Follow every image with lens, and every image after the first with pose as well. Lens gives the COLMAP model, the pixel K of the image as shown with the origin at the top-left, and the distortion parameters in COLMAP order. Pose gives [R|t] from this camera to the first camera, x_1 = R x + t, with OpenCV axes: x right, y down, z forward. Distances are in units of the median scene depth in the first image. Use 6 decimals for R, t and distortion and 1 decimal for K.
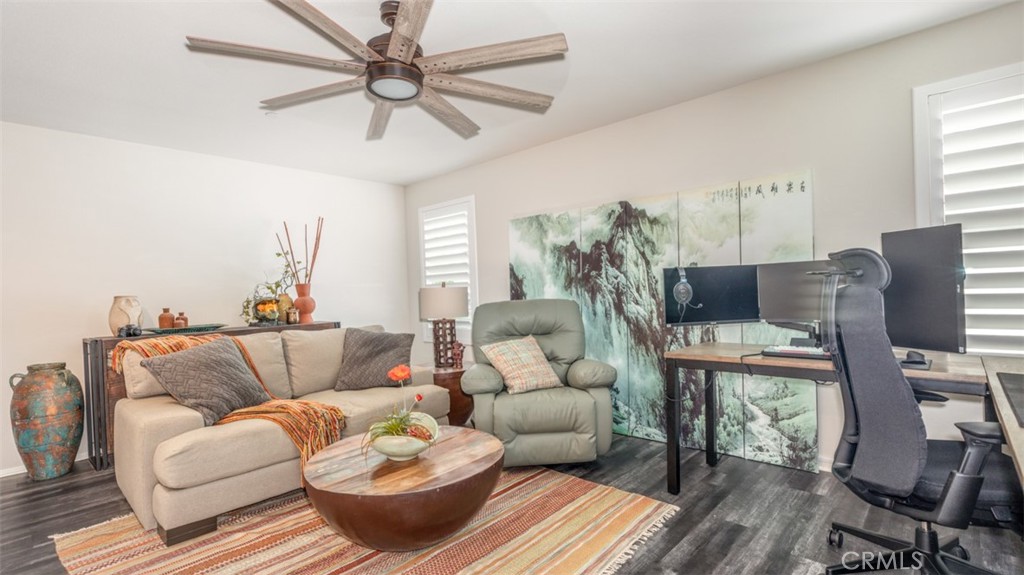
lens RADIAL K [[471.4, 0, 509.4], [0, 471.4, 292.0], [0, 0, 1]] dist [0.007642, -0.000050]
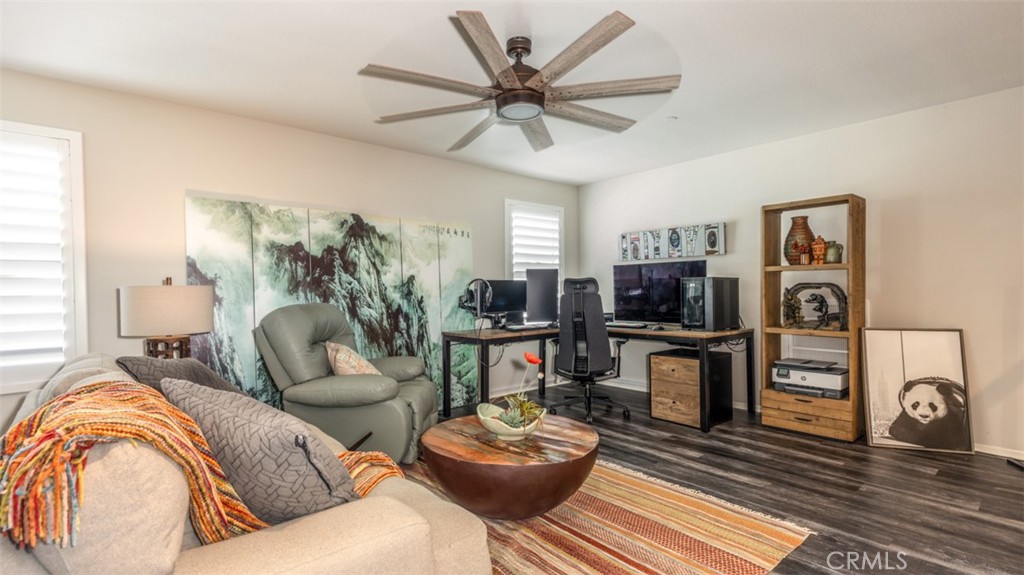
lens RADIAL K [[471.4, 0, 509.4], [0, 471.4, 292.0], [0, 0, 1]] dist [0.007642, -0.000050]
pose [[0.111141, 0.031335, 0.993310, -0.798136], [0.012117, 0.999386, -0.032882, 0.028629], [-0.993731, 0.015690, 0.110694, 0.523507]]
